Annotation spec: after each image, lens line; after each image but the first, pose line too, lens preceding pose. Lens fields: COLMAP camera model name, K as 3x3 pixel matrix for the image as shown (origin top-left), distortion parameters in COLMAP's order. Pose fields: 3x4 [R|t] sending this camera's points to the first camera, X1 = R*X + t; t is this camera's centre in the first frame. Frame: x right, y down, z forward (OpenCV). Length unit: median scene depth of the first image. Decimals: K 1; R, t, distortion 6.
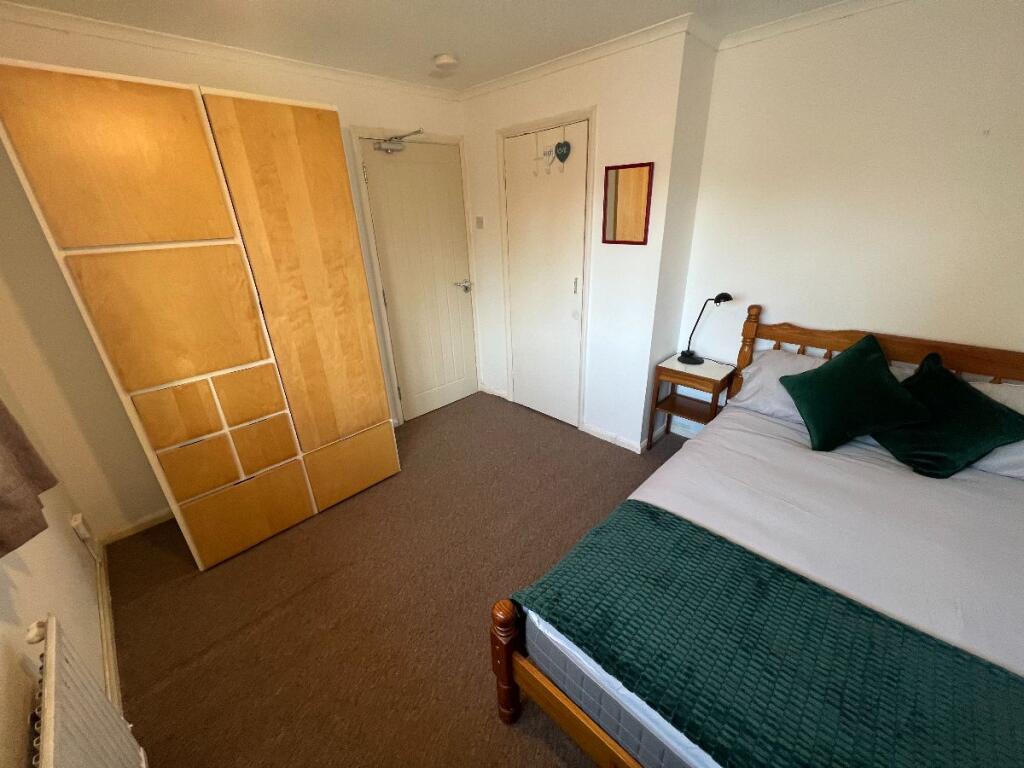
lens RADIAL K [[409.6, 0, 509.4], [0, 409.6, 384.8], [0, 0, 1]] dist [-0.000607, -0.000072]
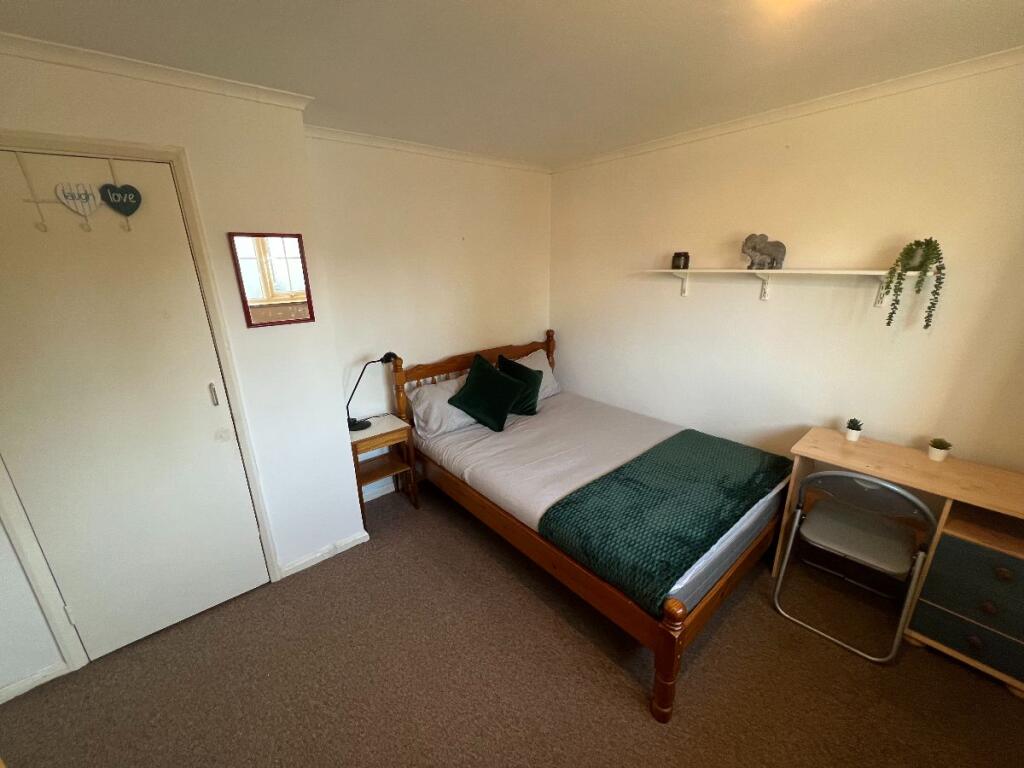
lens RADIAL K [[409.6, 0, 508.7], [0, 409.6, 385.6], [0, 0, 1]] dist [-0.000607, -0.000072]
pose [[0.089588, -0.260968, 0.961181, -0.513860], [0.418080, 0.885774, 0.201527, -0.220777], [-0.903982, 0.383796, 0.188460, 0.504570]]
